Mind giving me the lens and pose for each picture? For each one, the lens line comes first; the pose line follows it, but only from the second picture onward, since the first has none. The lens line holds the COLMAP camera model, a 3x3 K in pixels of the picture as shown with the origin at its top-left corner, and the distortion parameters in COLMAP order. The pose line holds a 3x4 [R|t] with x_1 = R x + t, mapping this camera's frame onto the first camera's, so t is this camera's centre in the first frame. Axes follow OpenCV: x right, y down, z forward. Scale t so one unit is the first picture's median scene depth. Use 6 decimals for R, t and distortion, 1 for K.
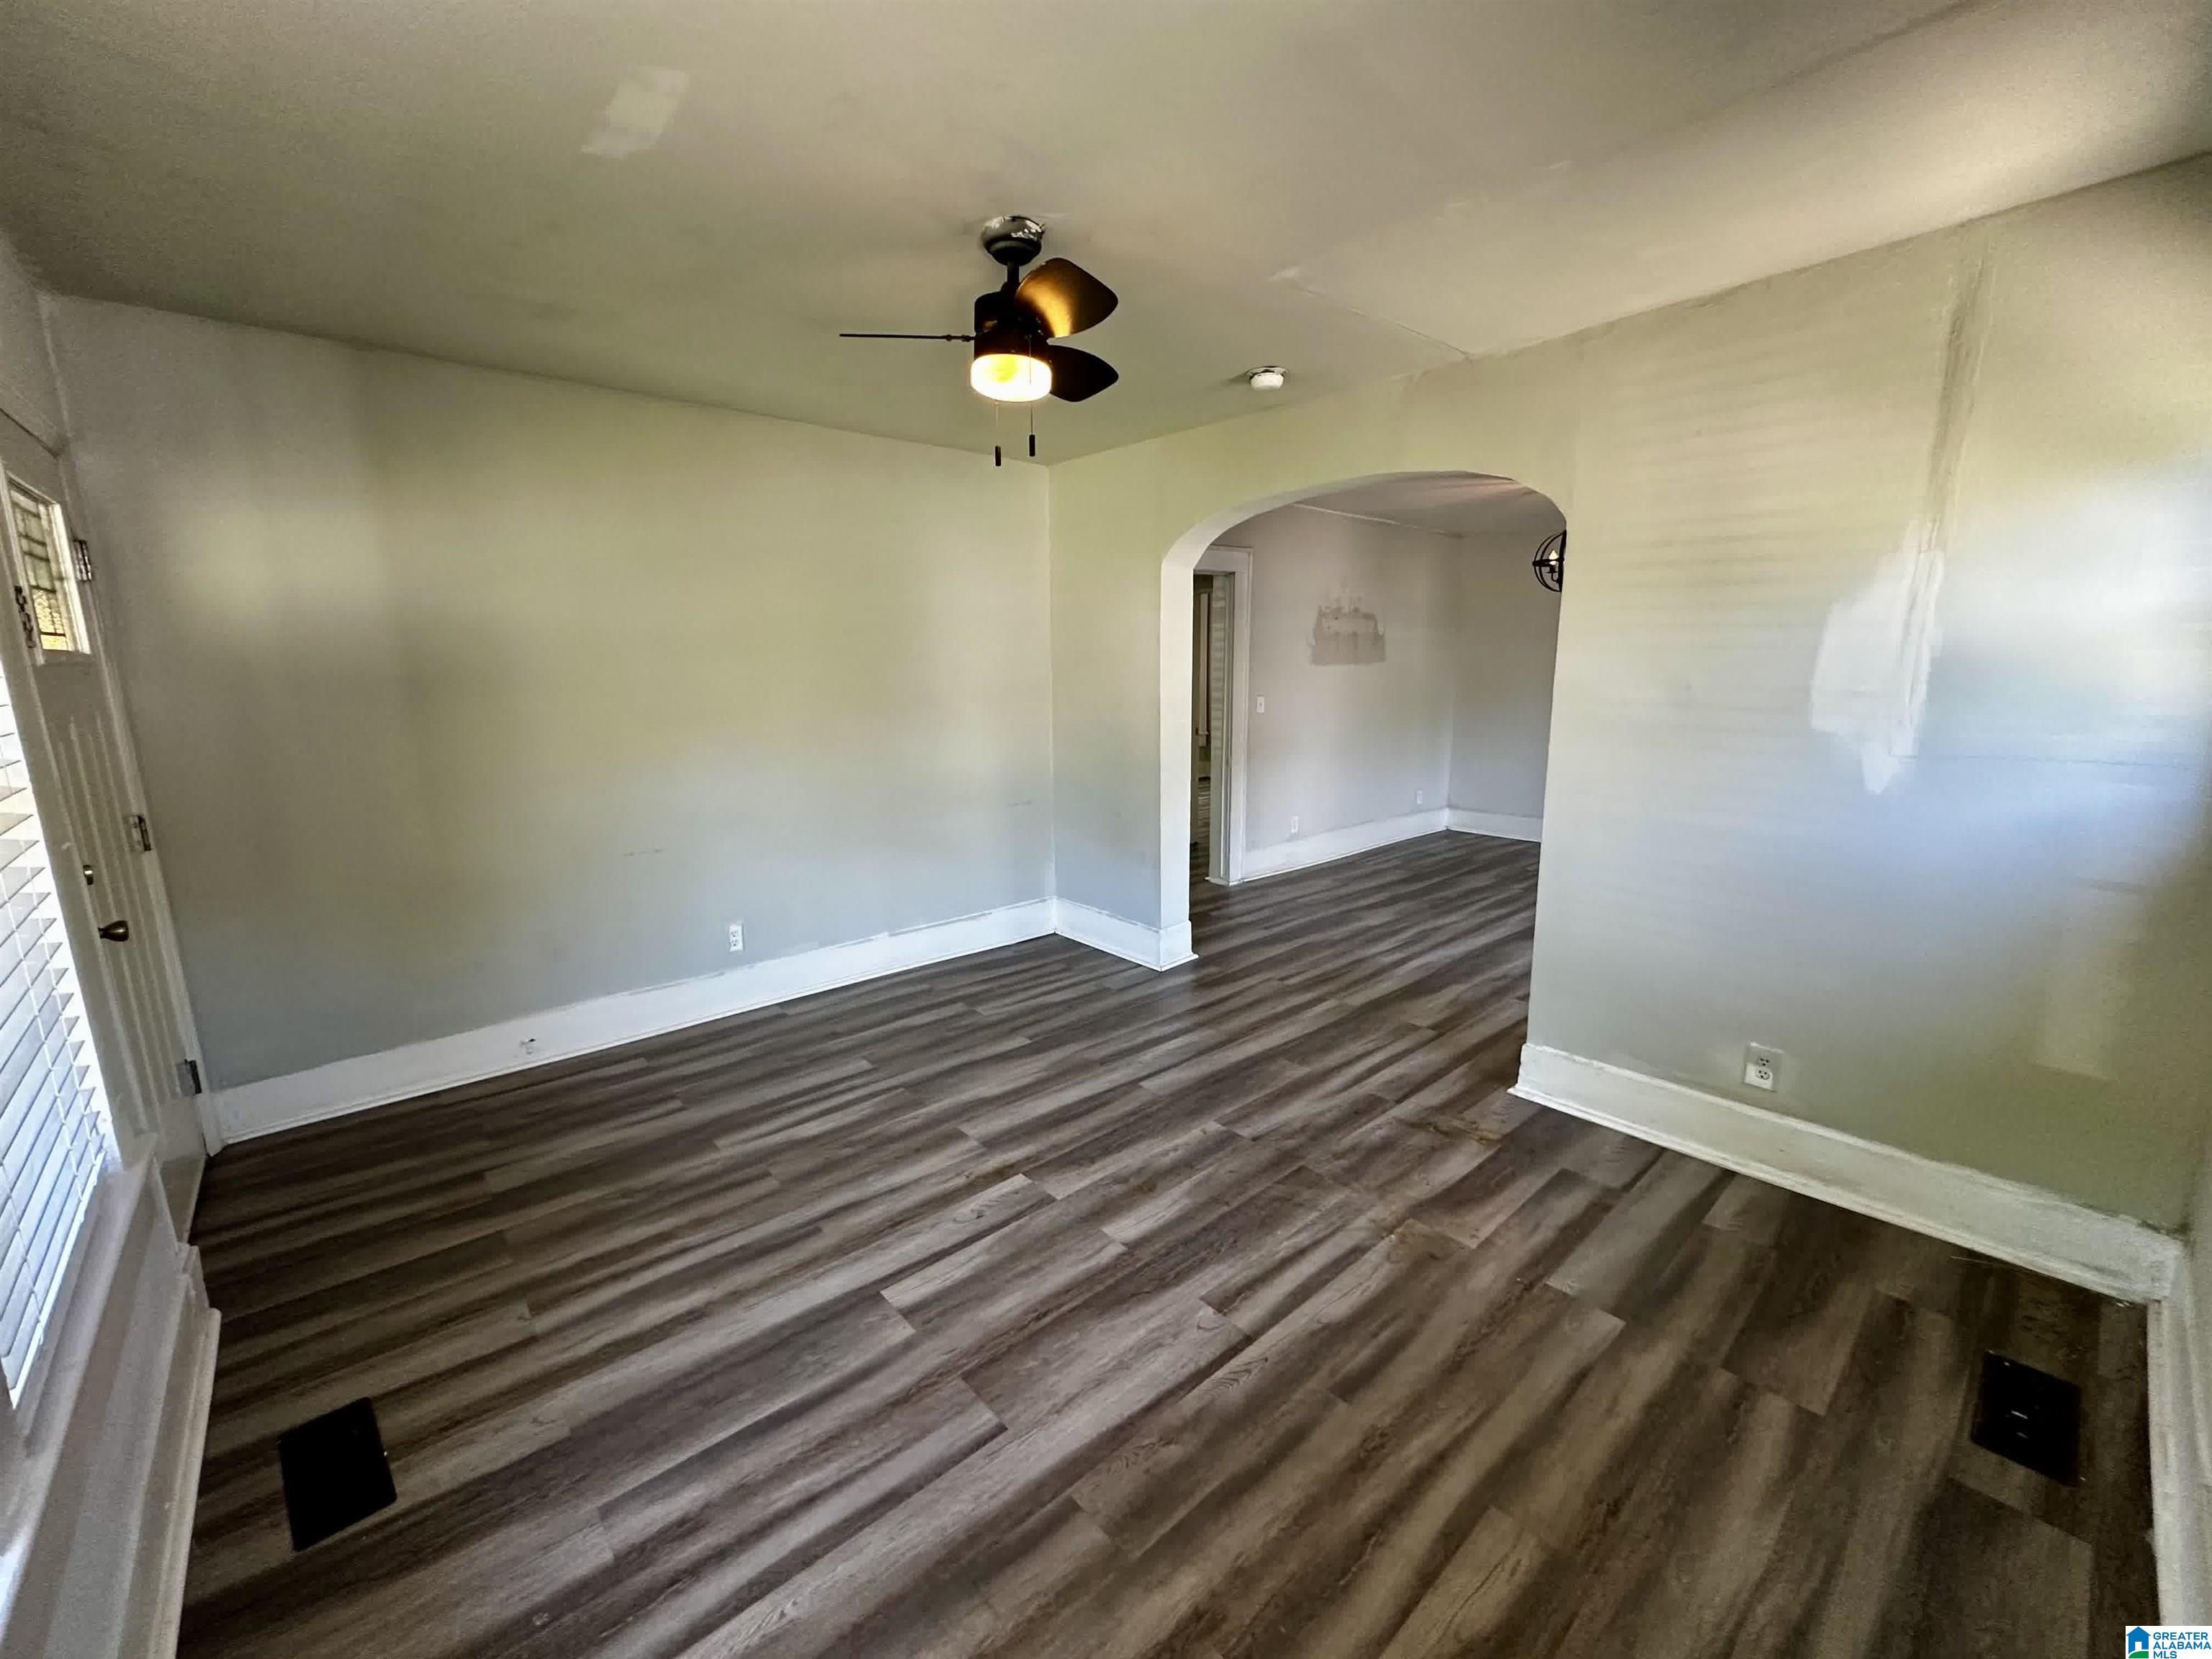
lens RADIAL K [[884.0, 0, 1105.5], [0, 884.0, 824.6], [0, 0, 1]] dist [-0.001841, 0.000226]
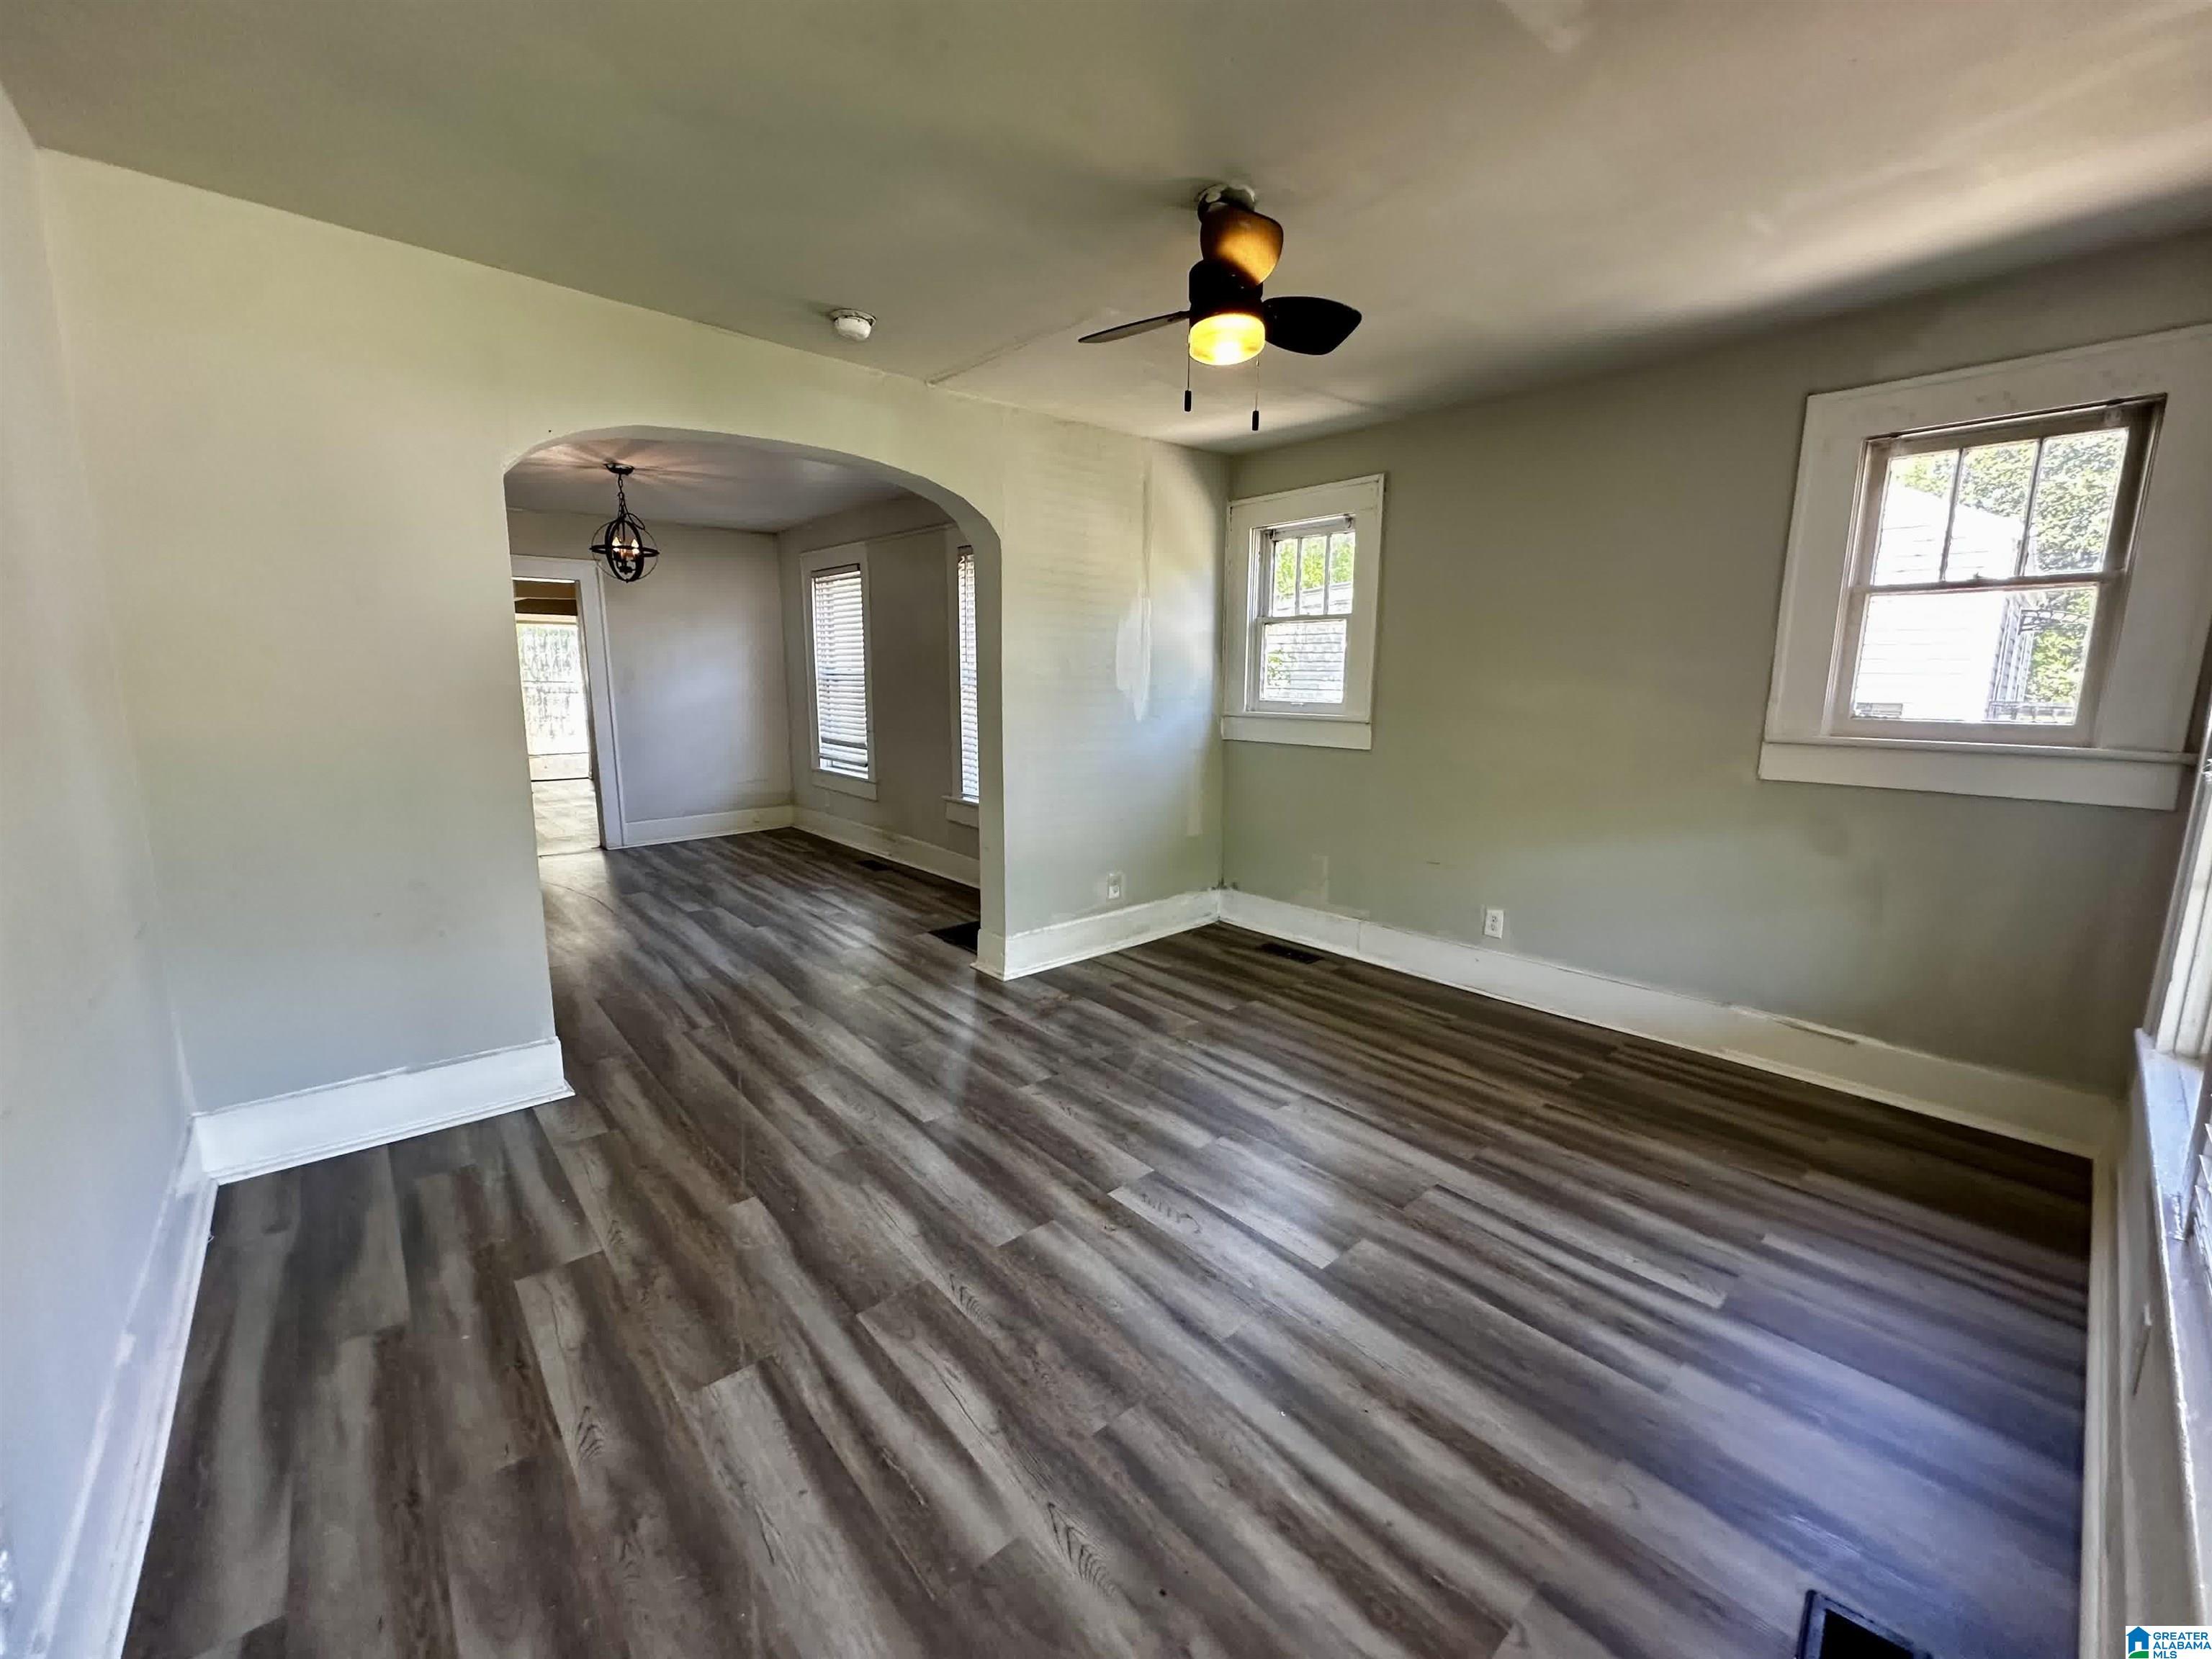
lens RADIAL K [[884.0, 0, 1105.5], [0, 884.0, 824.6], [0, 0, 1]] dist [-0.001841, 0.000226]
pose [[0.003682, -0.152762, 0.988256, -0.871566], [0.172670, 0.973516, 0.149840, -0.096089], [-0.984973, 0.170091, 0.029962, 0.865172]]
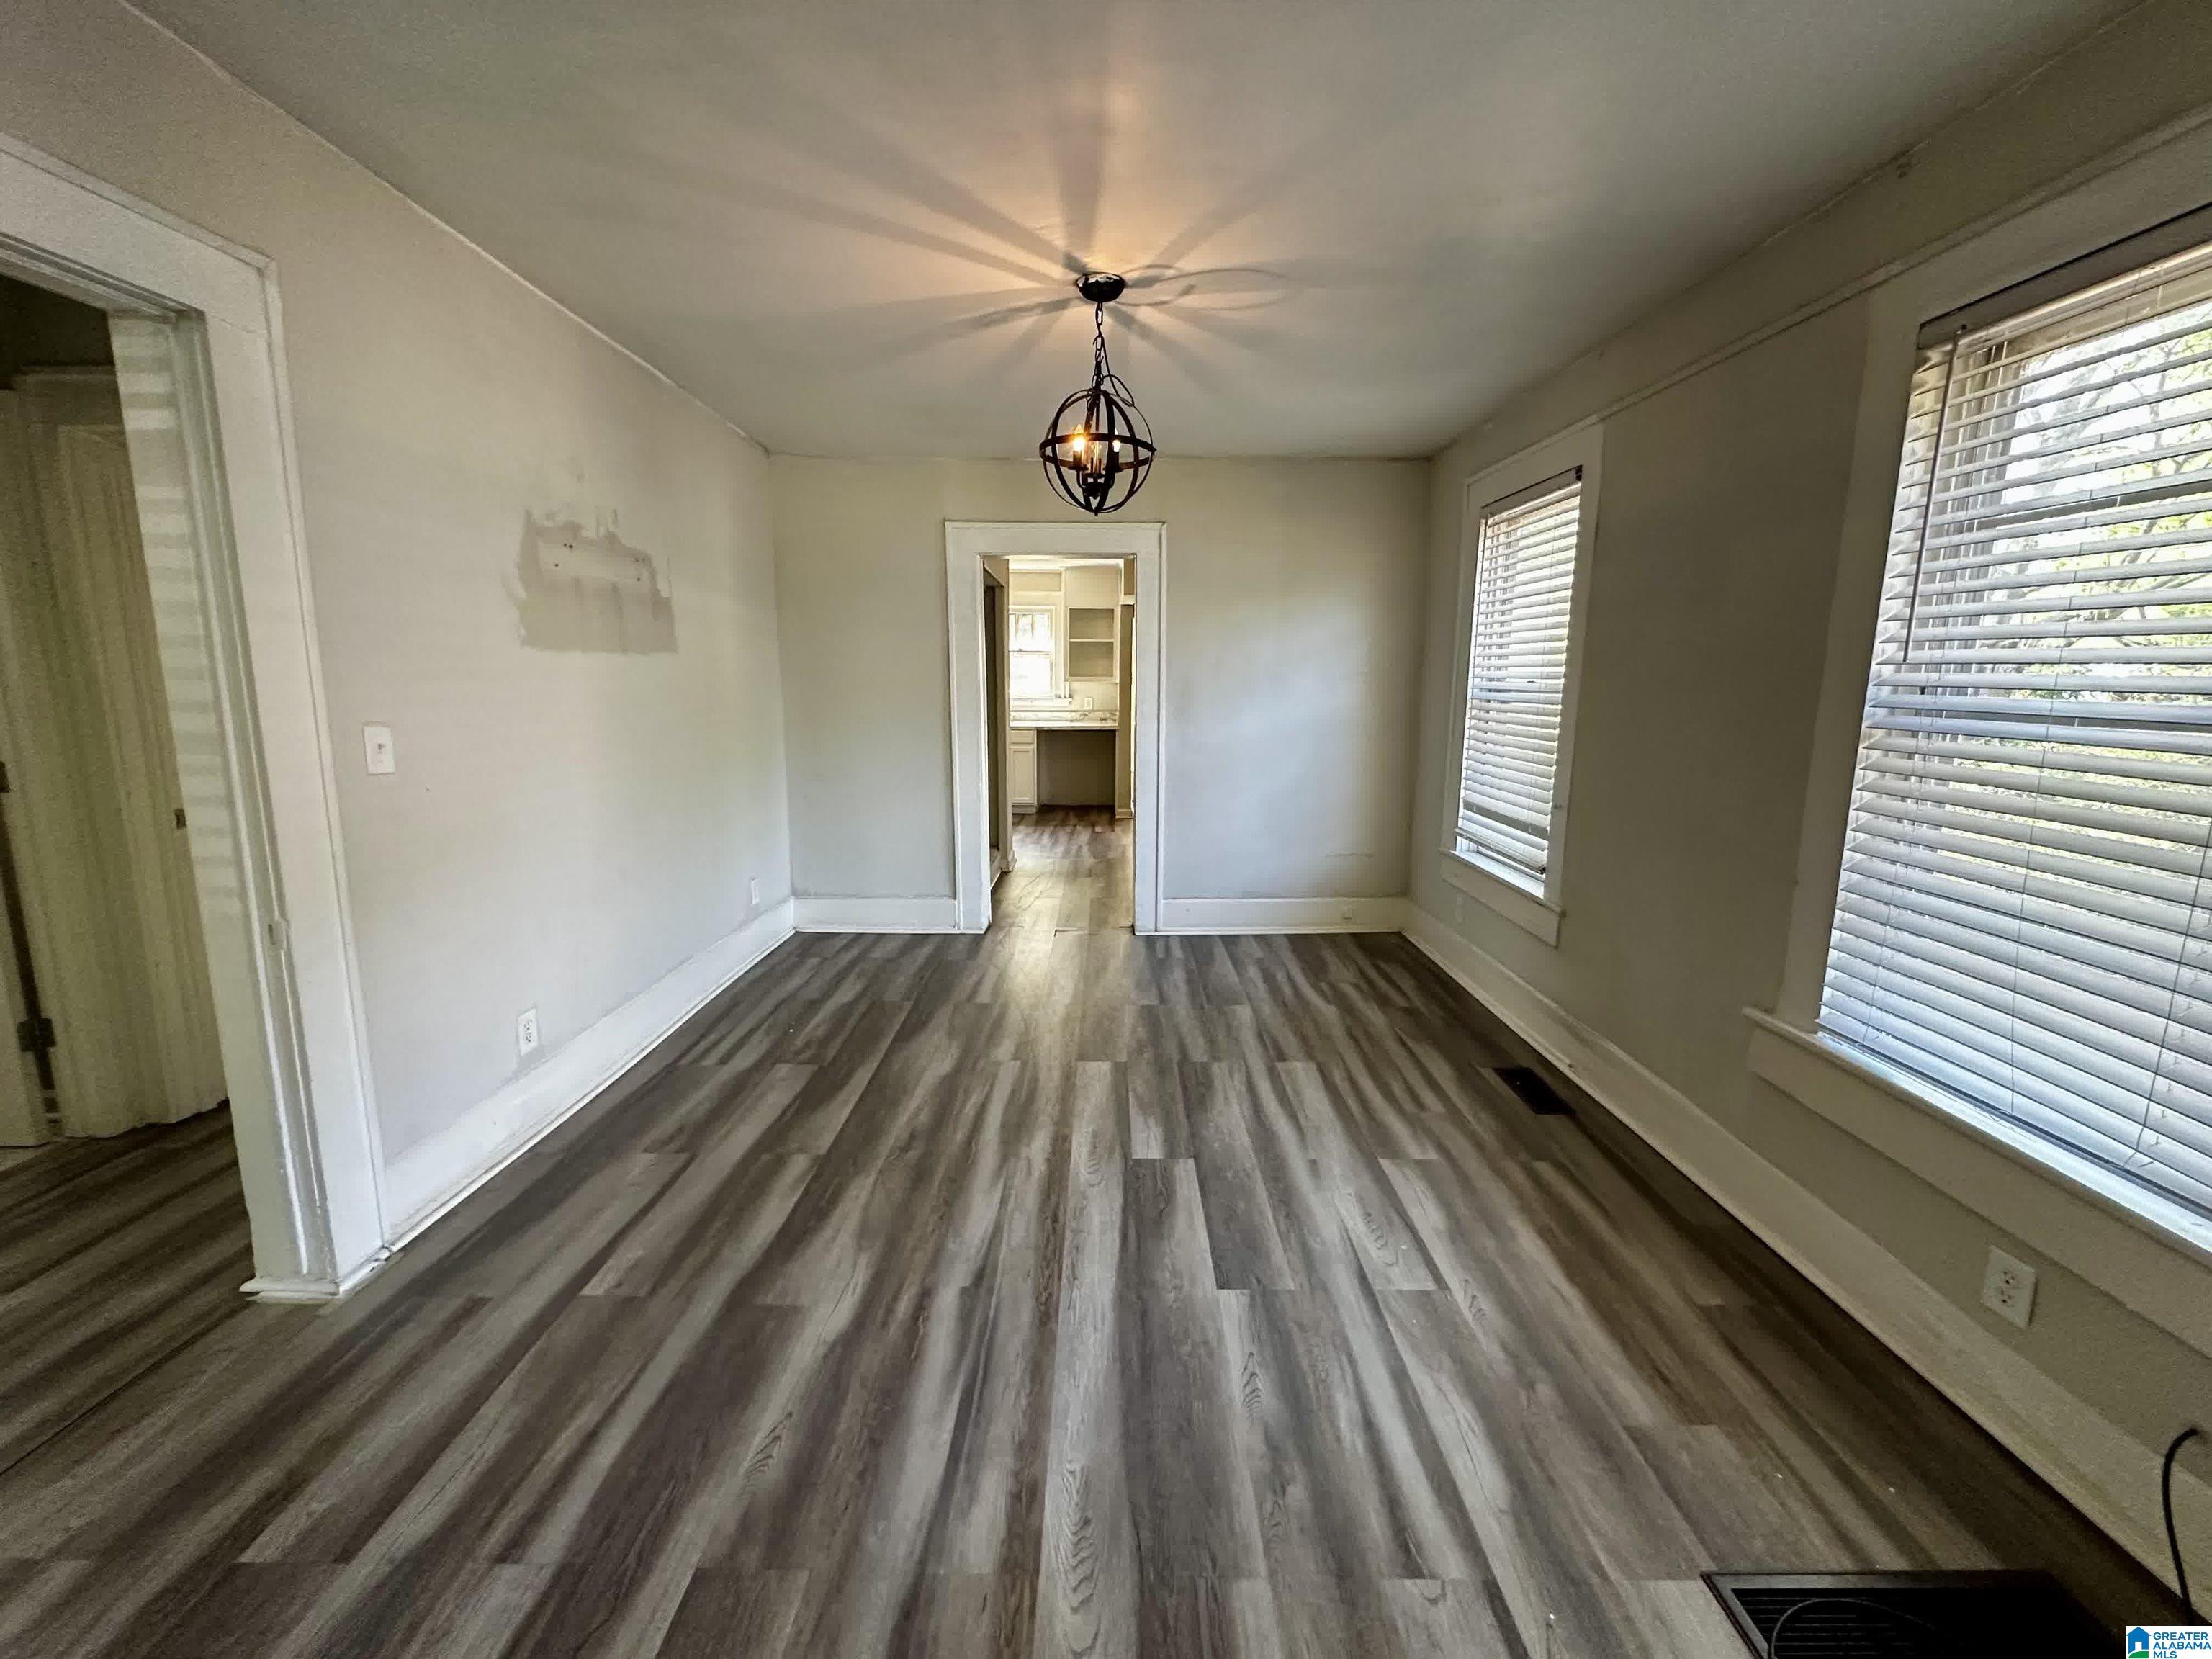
lens RADIAL K [[884.0, 0, 1105.5], [0, 884.0, 824.6], [0, 0, 1]] dist [-0.001841, 0.000226]
pose [[0.663703, -0.101918, 0.741020, 0.220251], [0.117656, 0.992566, 0.031135, -0.176226], [-0.738685, 0.066521, 0.670761, 1.173369]]
